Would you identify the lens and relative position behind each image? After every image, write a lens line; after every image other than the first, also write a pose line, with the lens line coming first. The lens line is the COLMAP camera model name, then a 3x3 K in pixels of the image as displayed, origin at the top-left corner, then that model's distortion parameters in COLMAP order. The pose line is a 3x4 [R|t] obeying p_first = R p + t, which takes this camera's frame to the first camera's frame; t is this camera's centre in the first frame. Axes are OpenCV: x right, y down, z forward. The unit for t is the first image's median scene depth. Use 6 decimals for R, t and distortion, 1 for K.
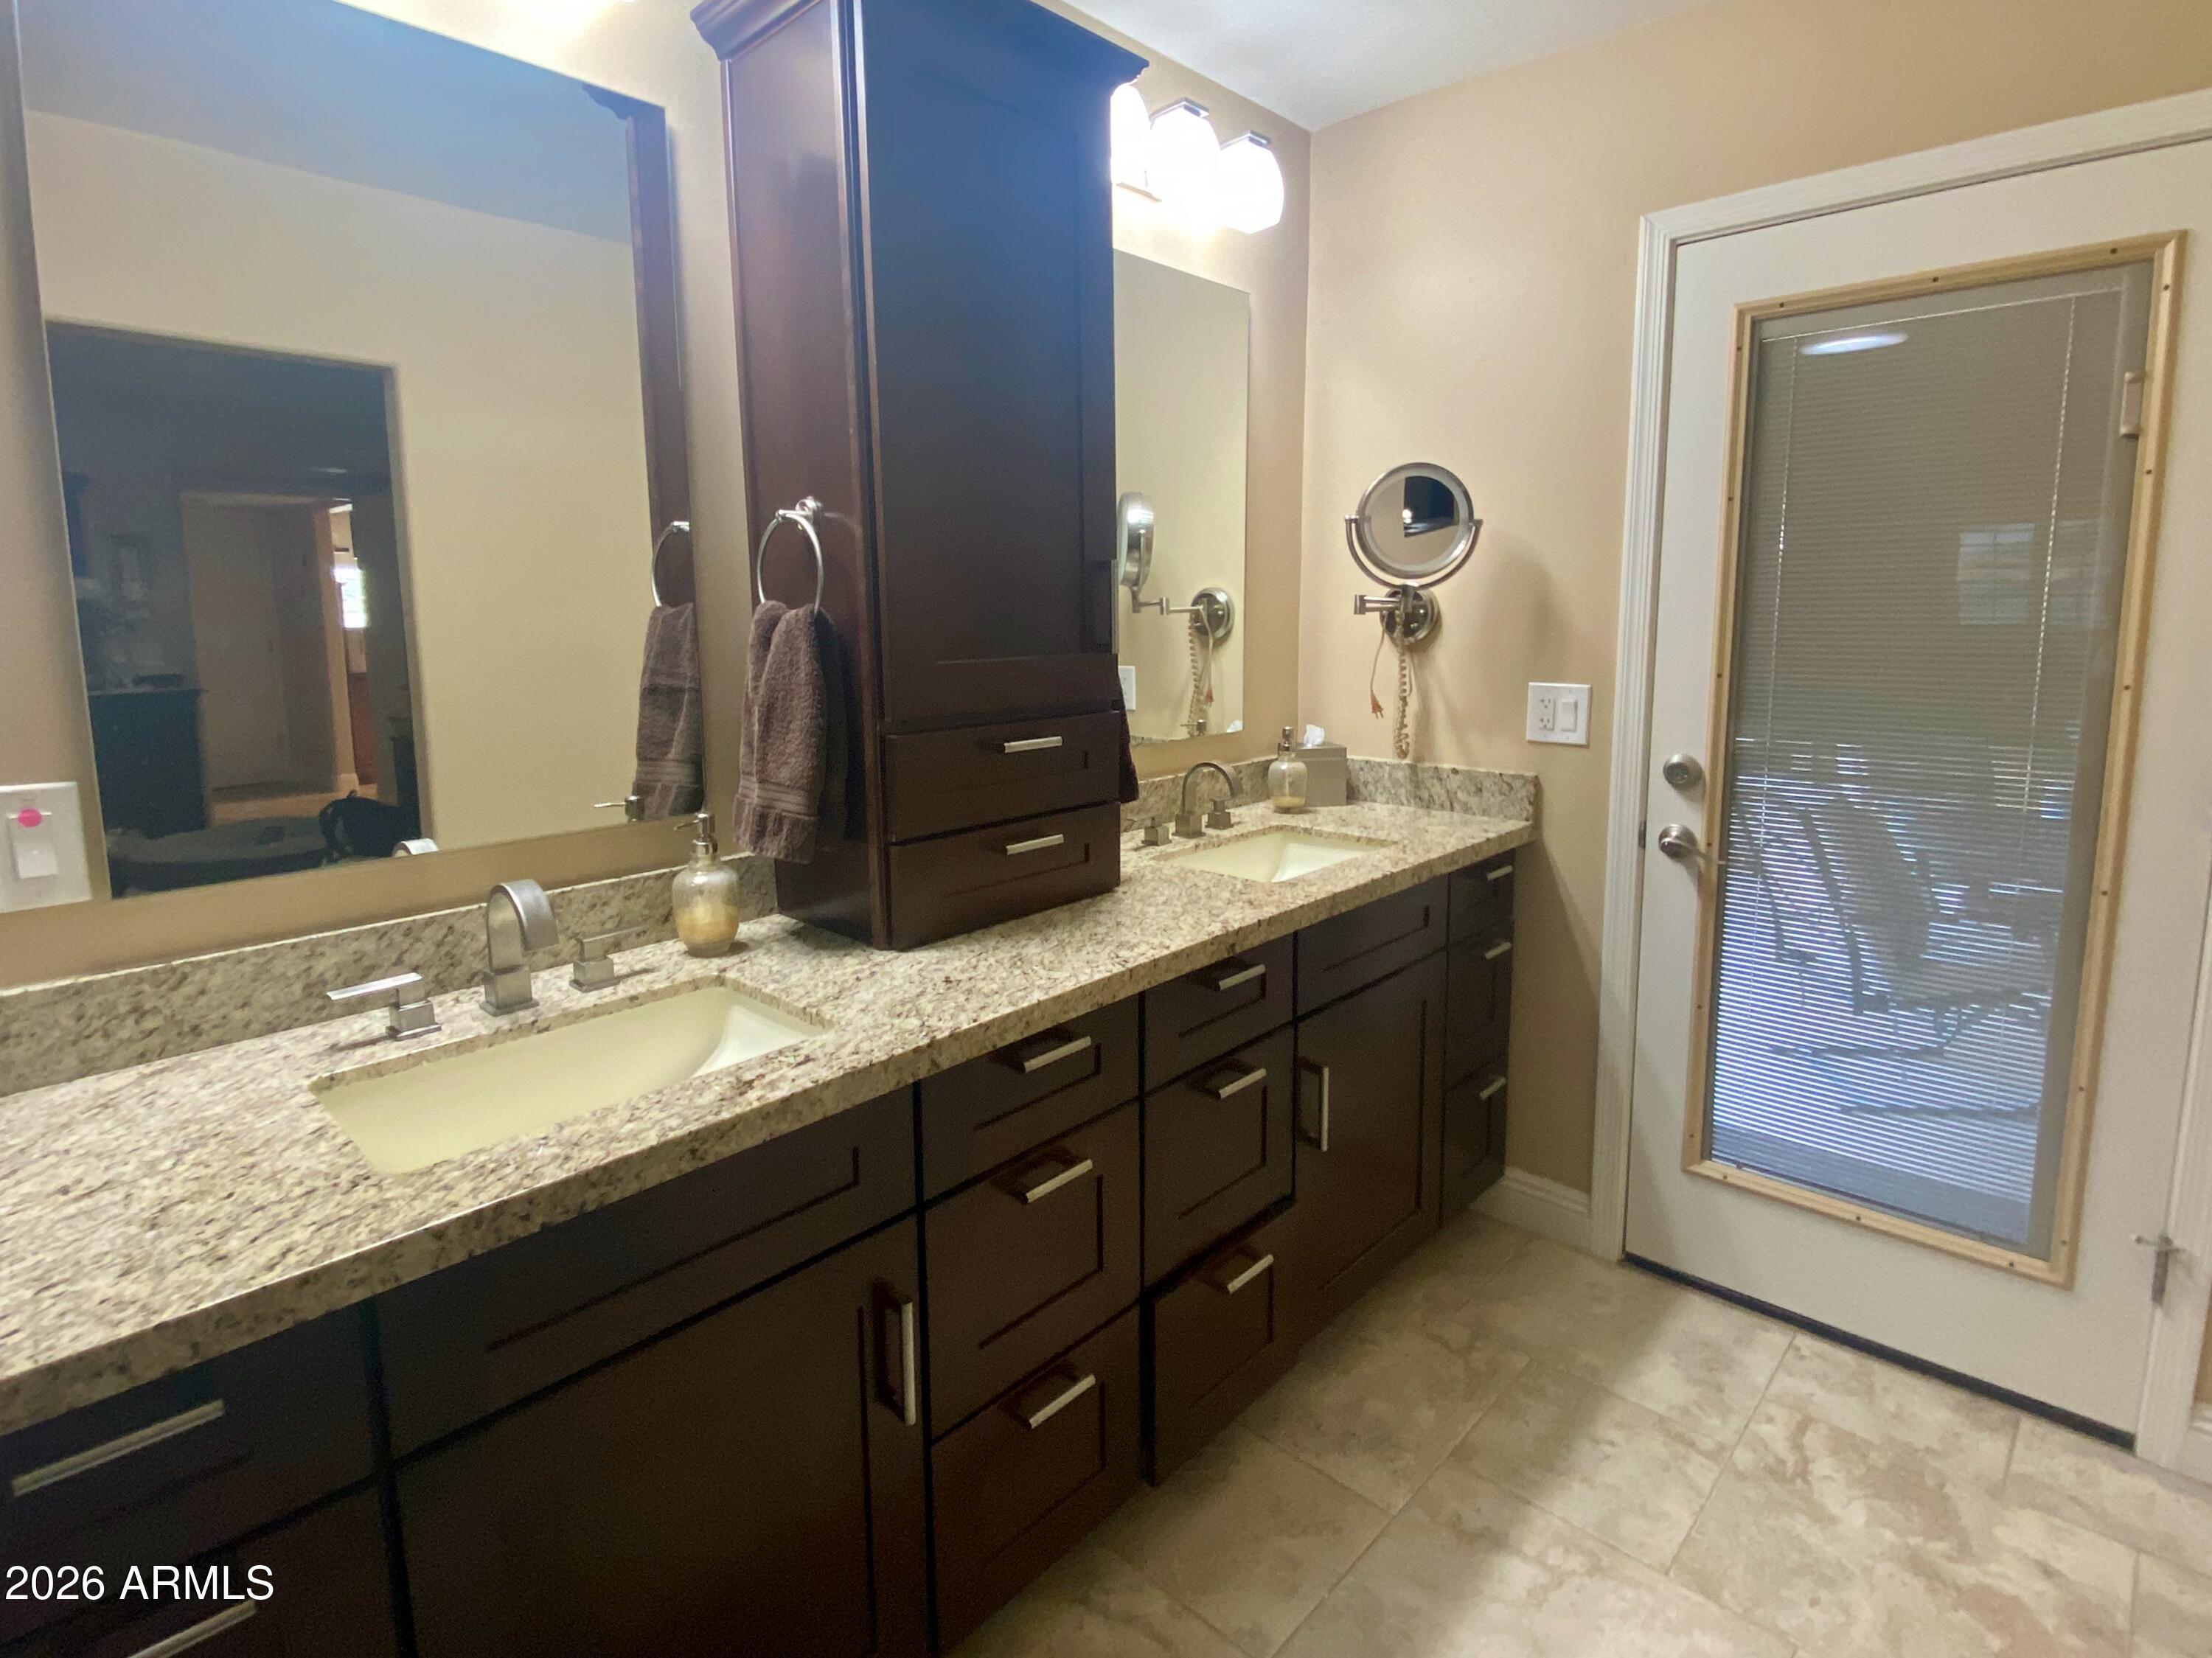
lens RADIAL K [[1095.3, 0, 1108.5], [0, 1095.3, 762.0], [0, 0, 1]] dist [-0.001648, -0.000155]
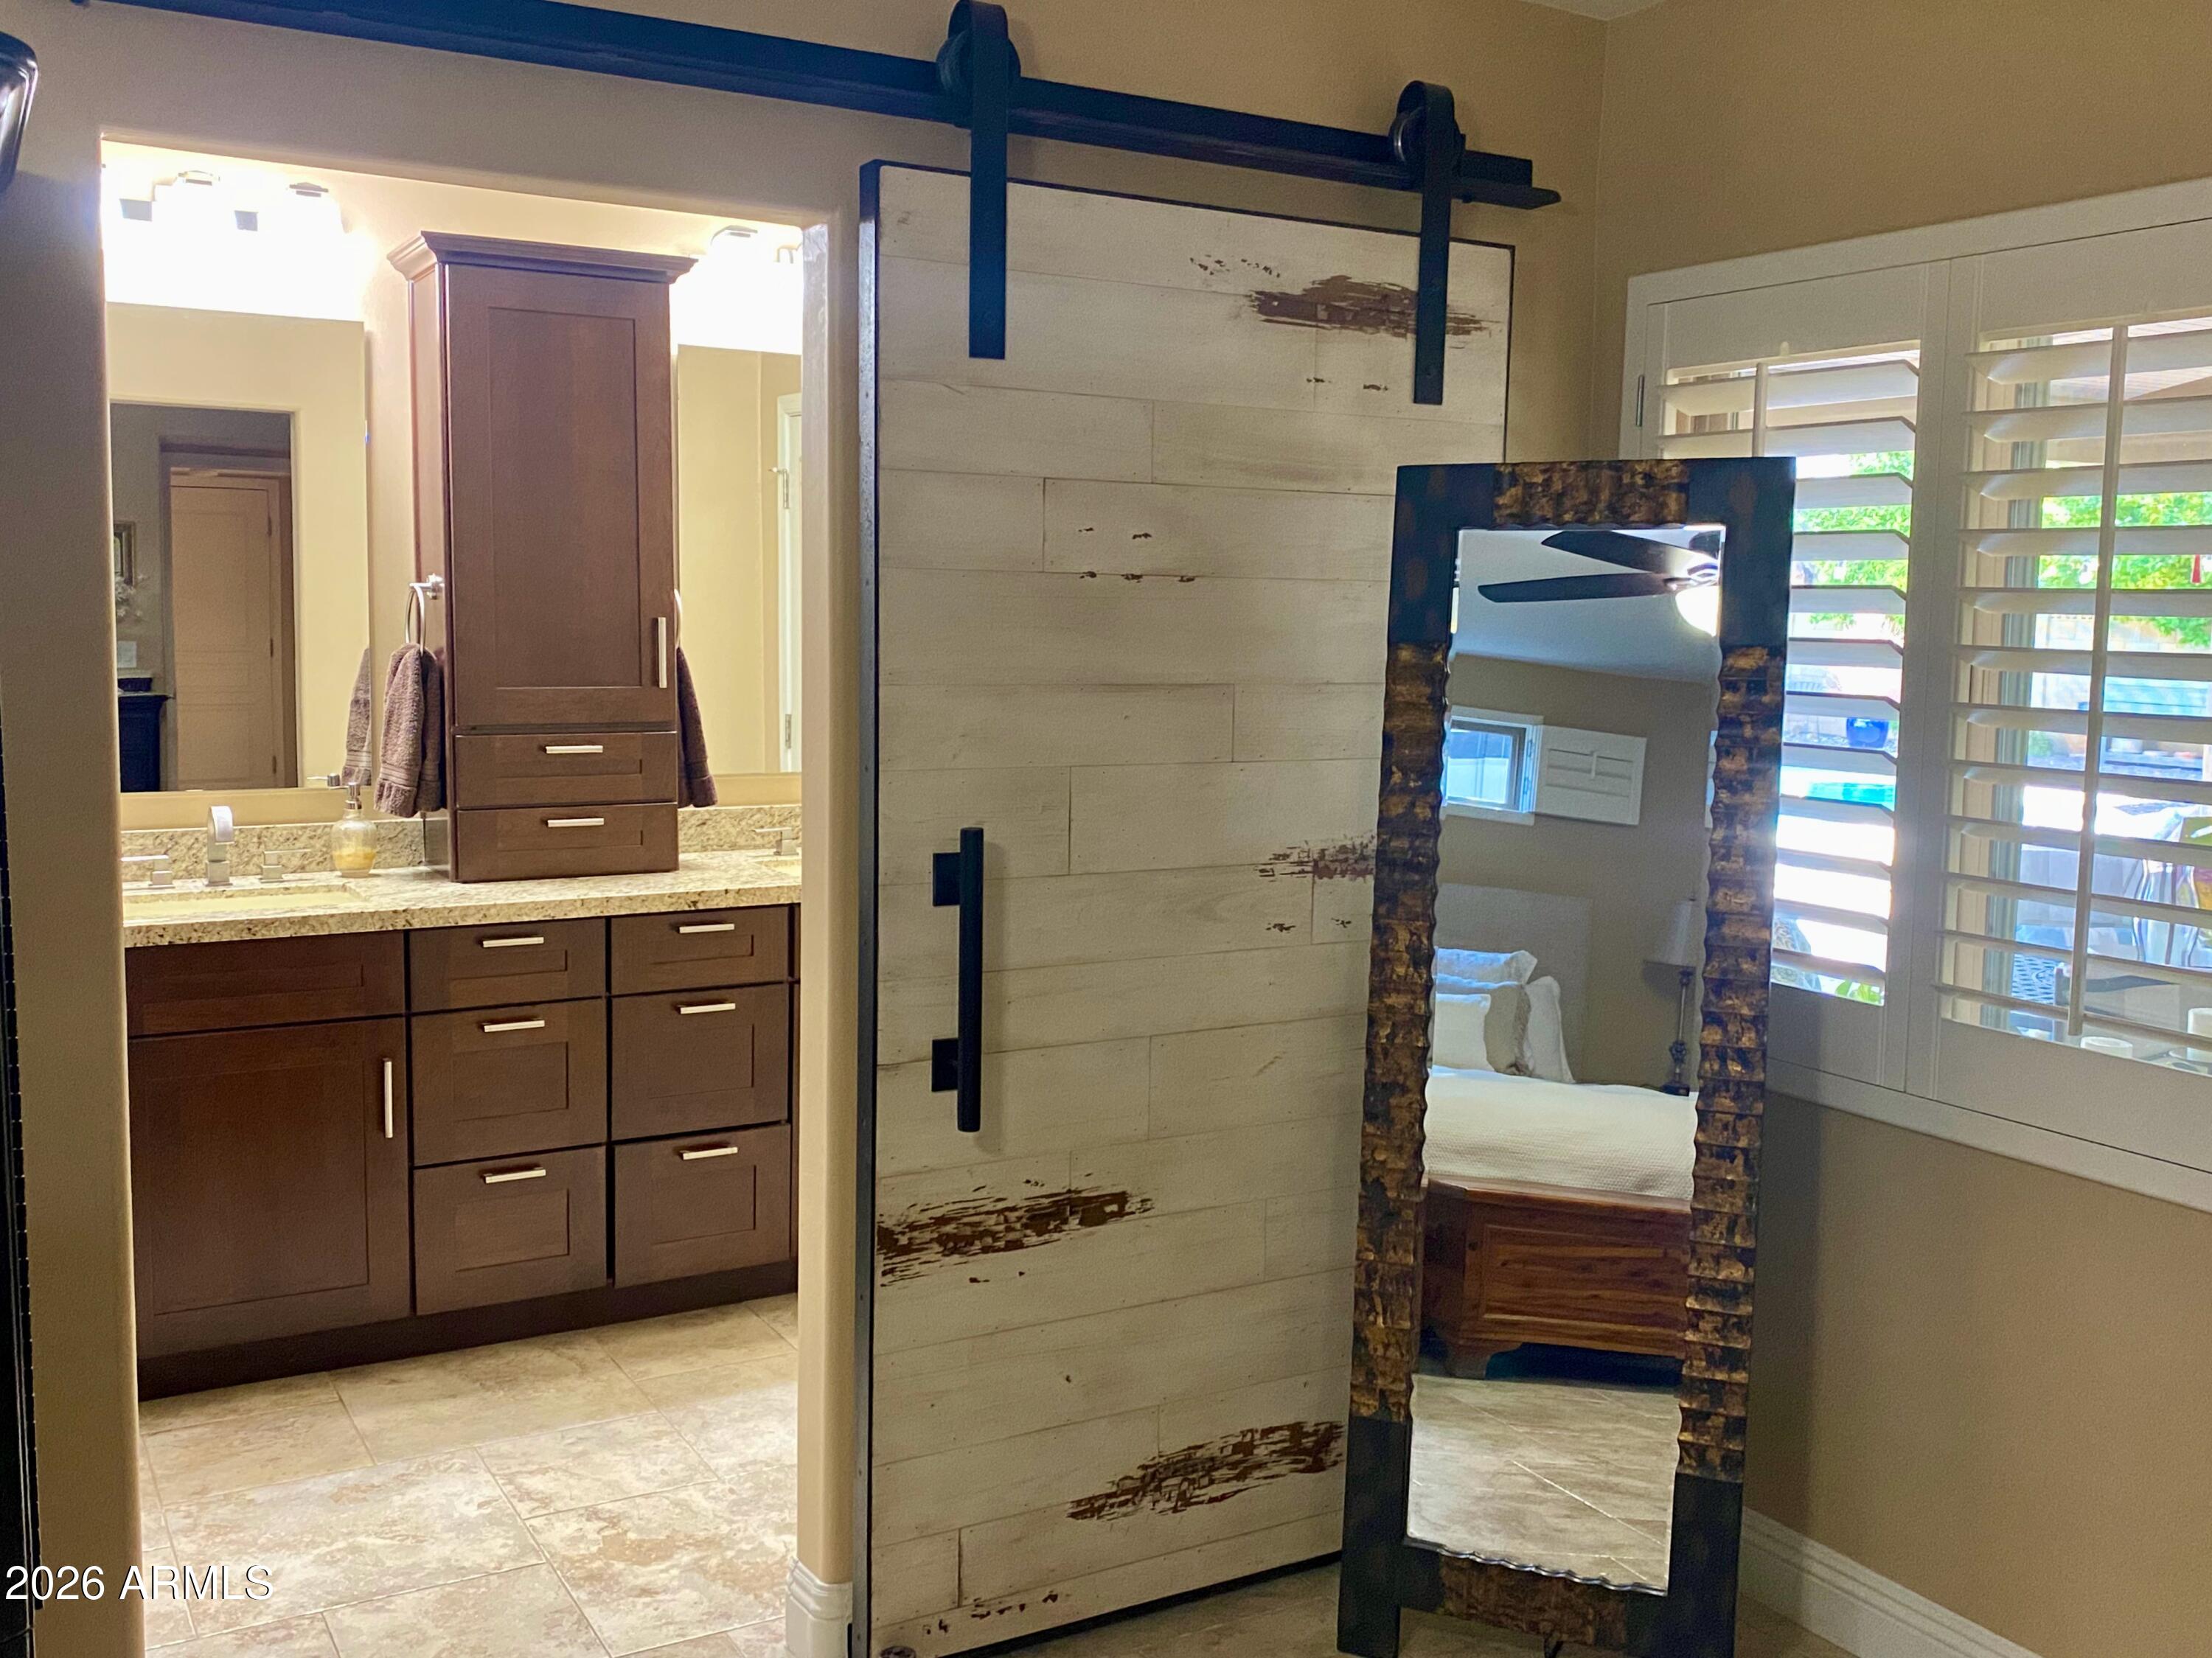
lens RADIAL K [[1990.5, 0, 1106.0], [0, 1990.5, 829.0], [0, 0, 1]] dist [0.098961, -0.446293]
pose [[0.959712, 0.053349, -0.275875, 1.378728], [-0.061826, 0.997842, -0.022117, 0.106308], [0.274100, 0.038282, 0.960939, -1.348767]]
